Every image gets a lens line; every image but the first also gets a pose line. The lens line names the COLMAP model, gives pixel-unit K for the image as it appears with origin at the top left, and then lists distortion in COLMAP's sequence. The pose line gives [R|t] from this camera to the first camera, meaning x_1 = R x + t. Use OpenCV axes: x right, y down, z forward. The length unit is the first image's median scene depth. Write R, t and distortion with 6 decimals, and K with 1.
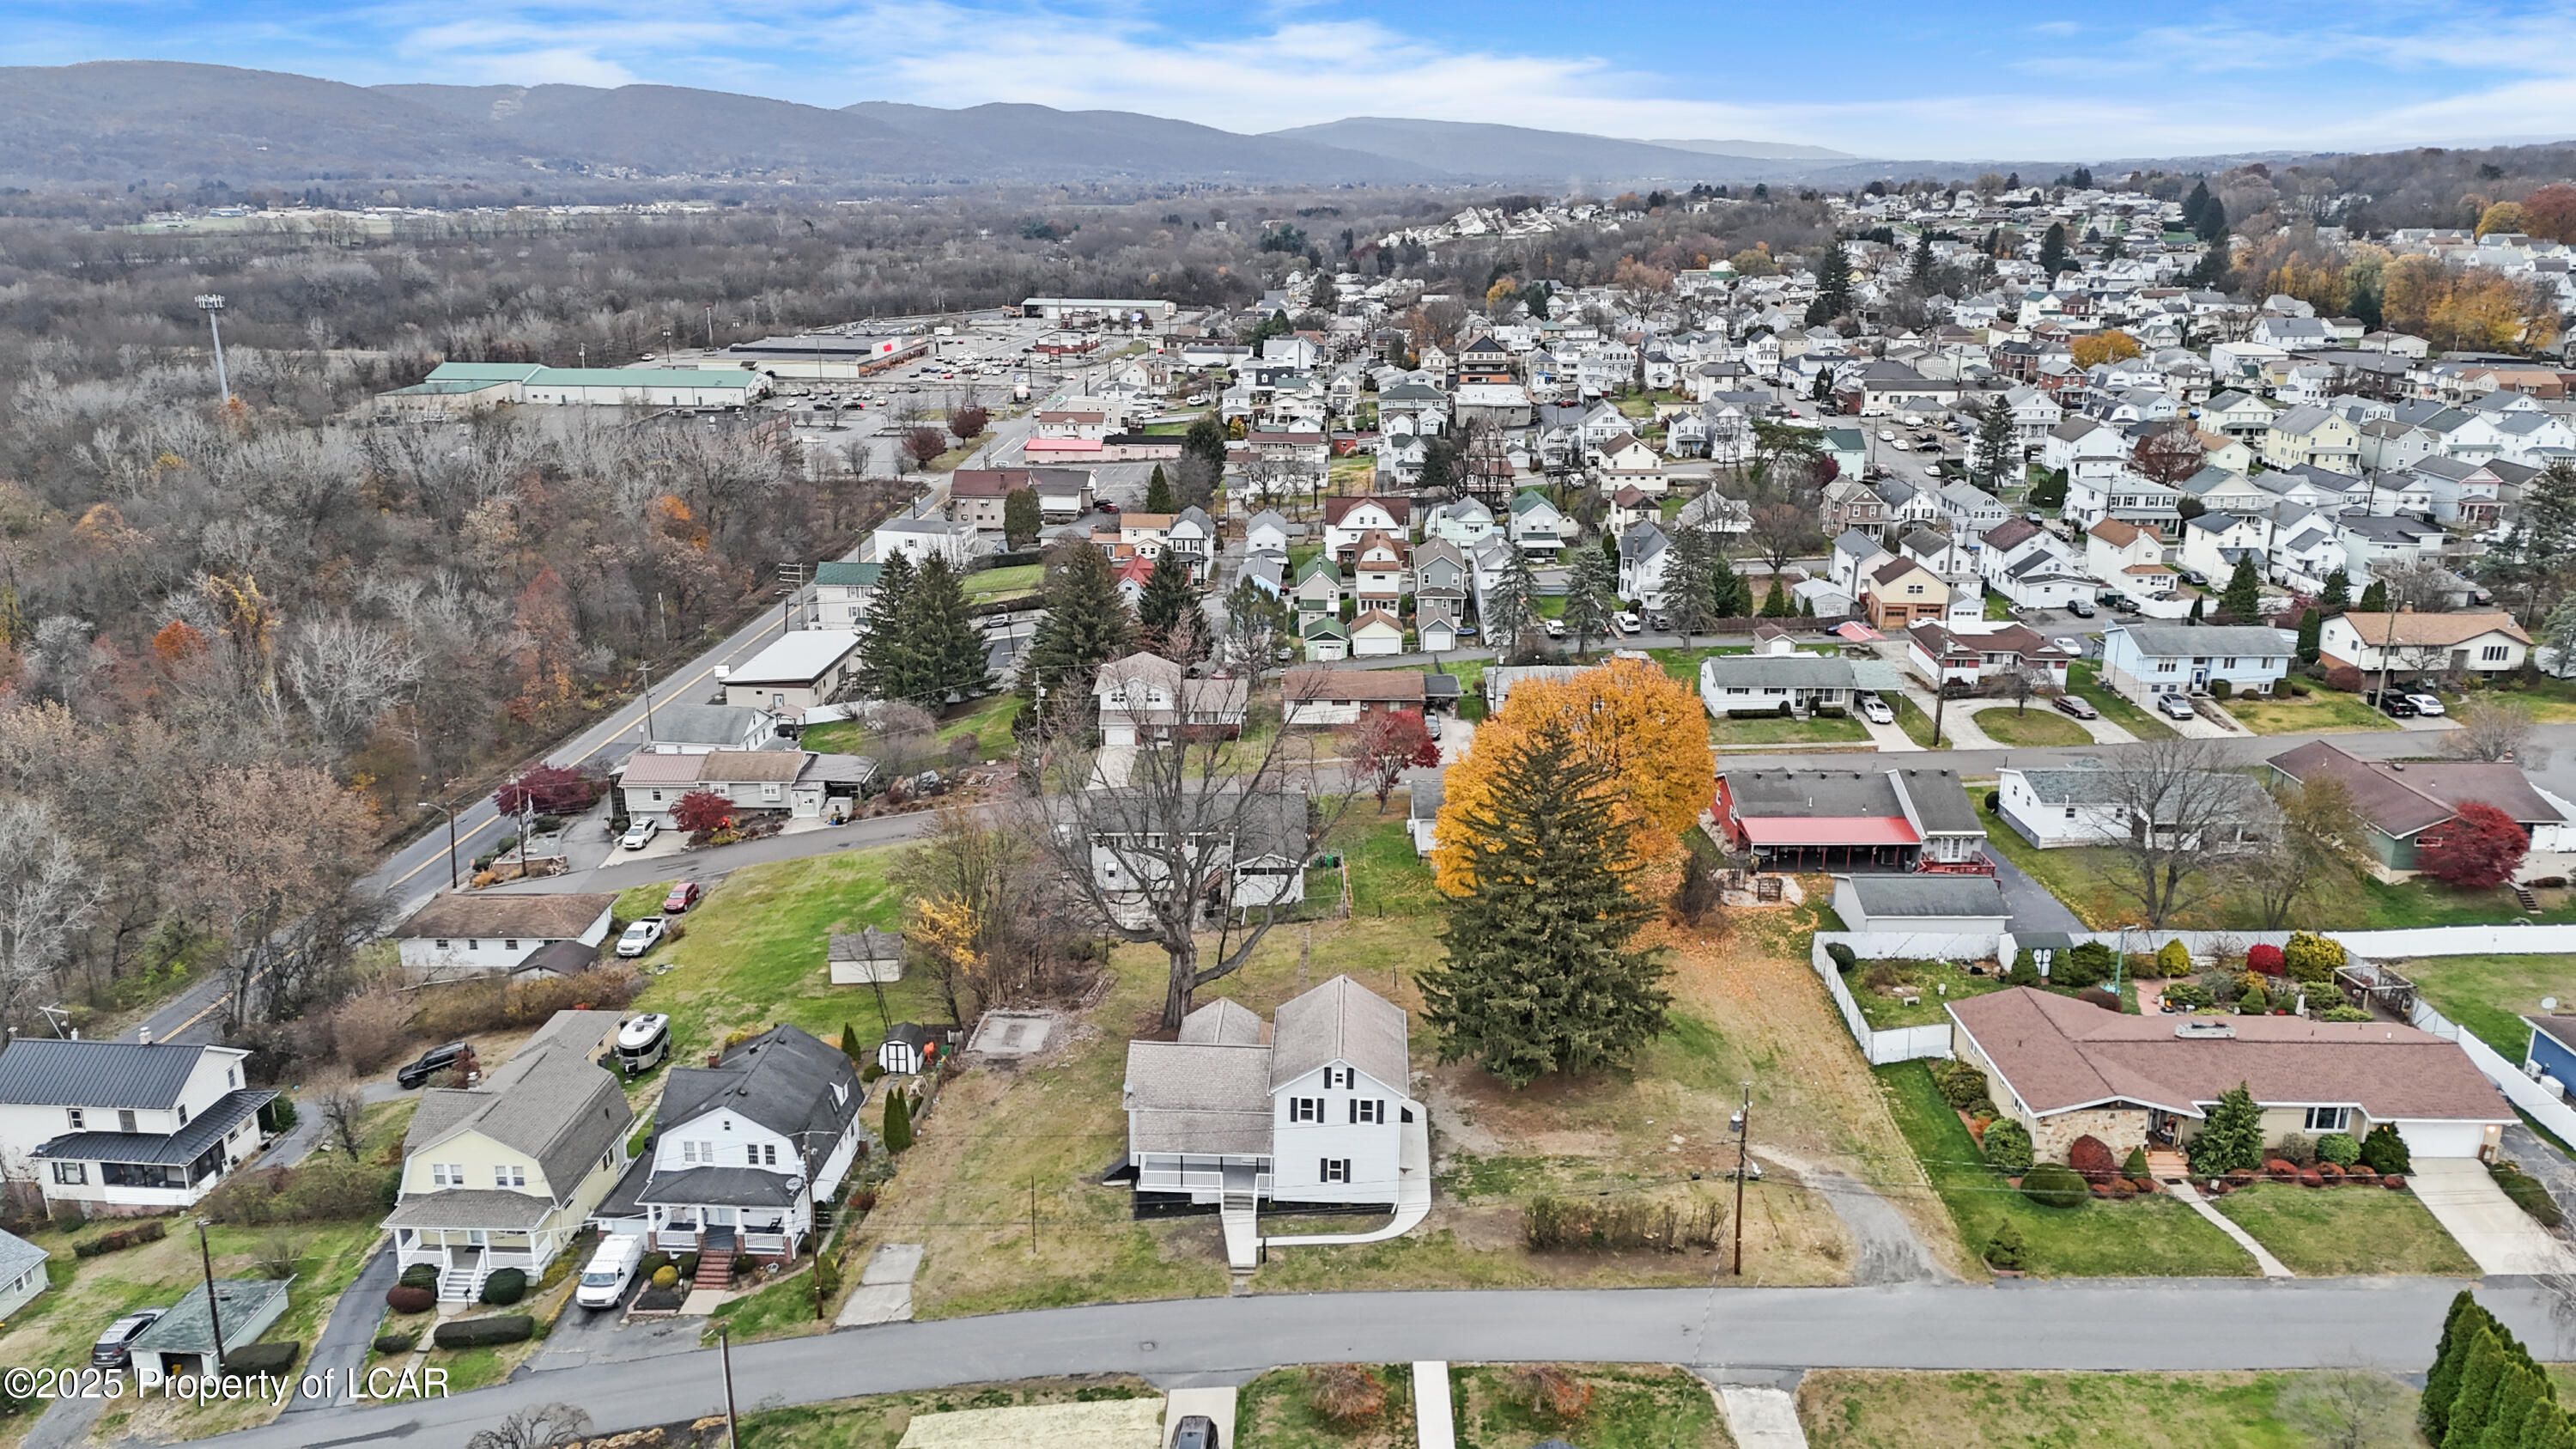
lens RADIAL K [[1887.1, 0, 1288.0], [0, 1887.1, 724.5], [0, 0, 1]] dist [0.046509, -0.007679]
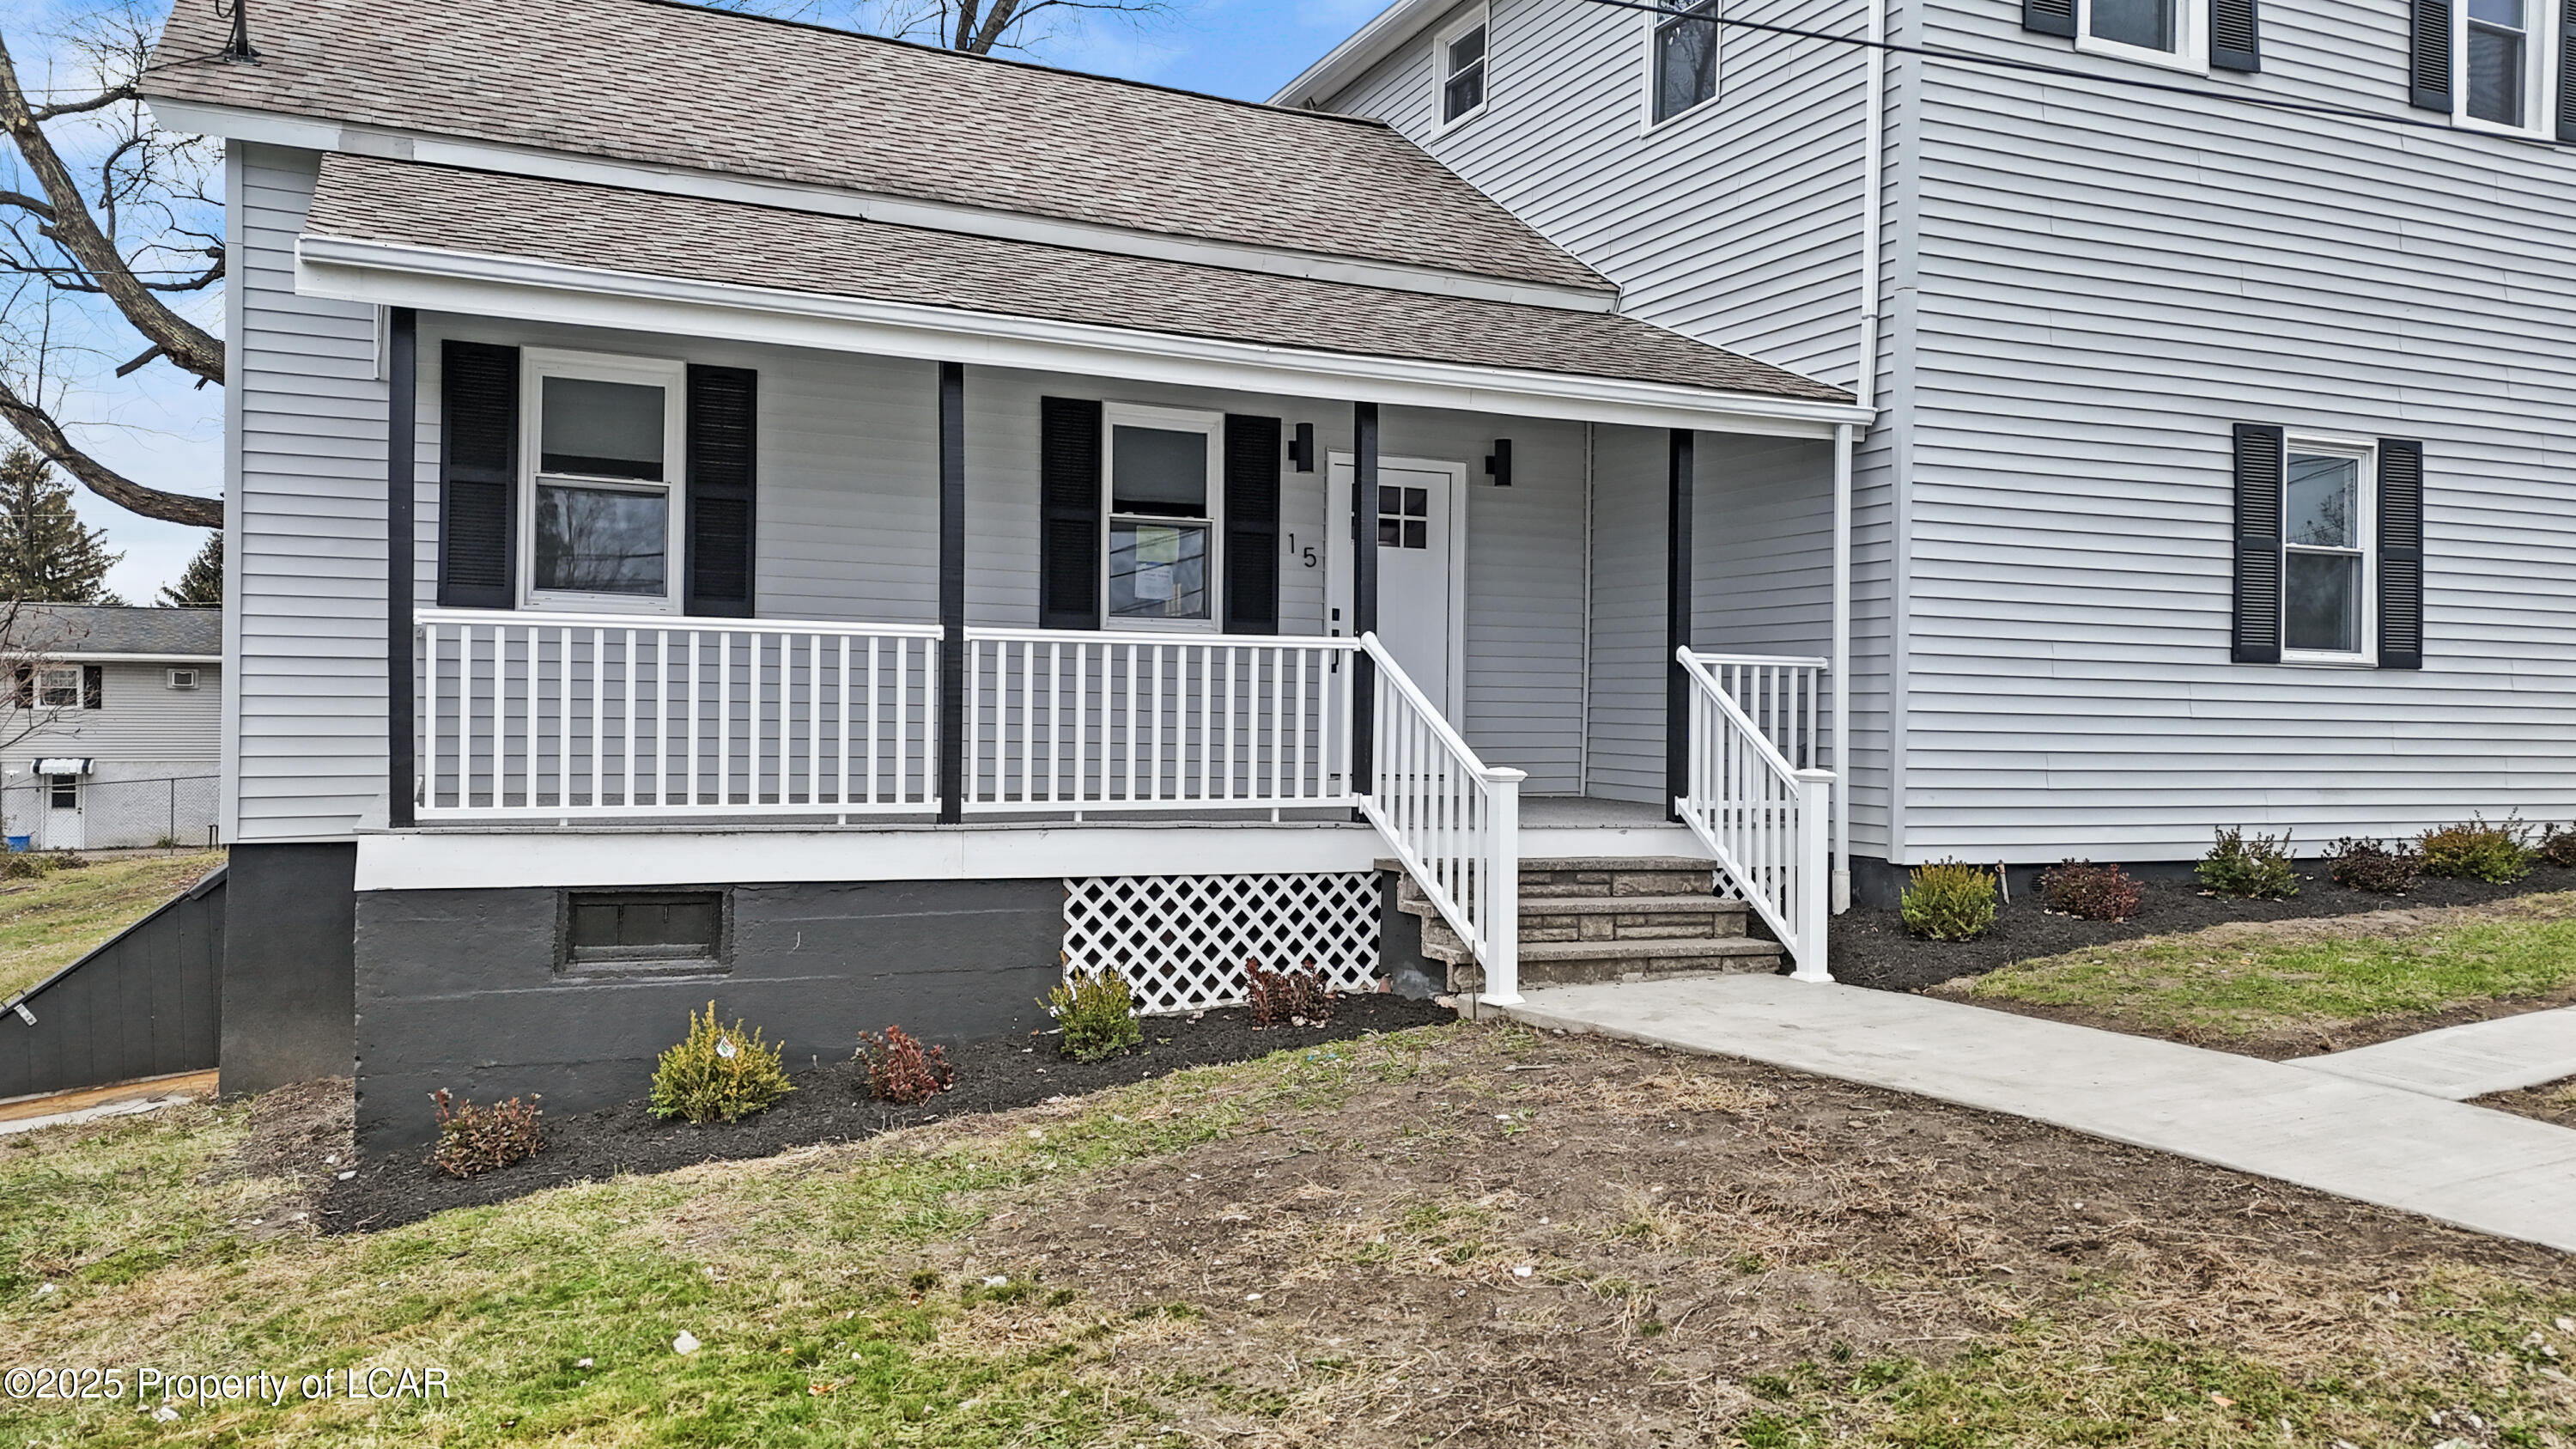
lens RADIAL K [[1887.1, 0, 1288.0], [0, 1887.1, 724.5], [0, 0, 1]] dist [0.046509, -0.007679]
pose [[0.902457, 0.002734, 0.430772, -0.081422], [0.109173, 0.965883, -0.234844, 0.267860], [-0.416718, 0.258965, 0.871369, 0.935371]]
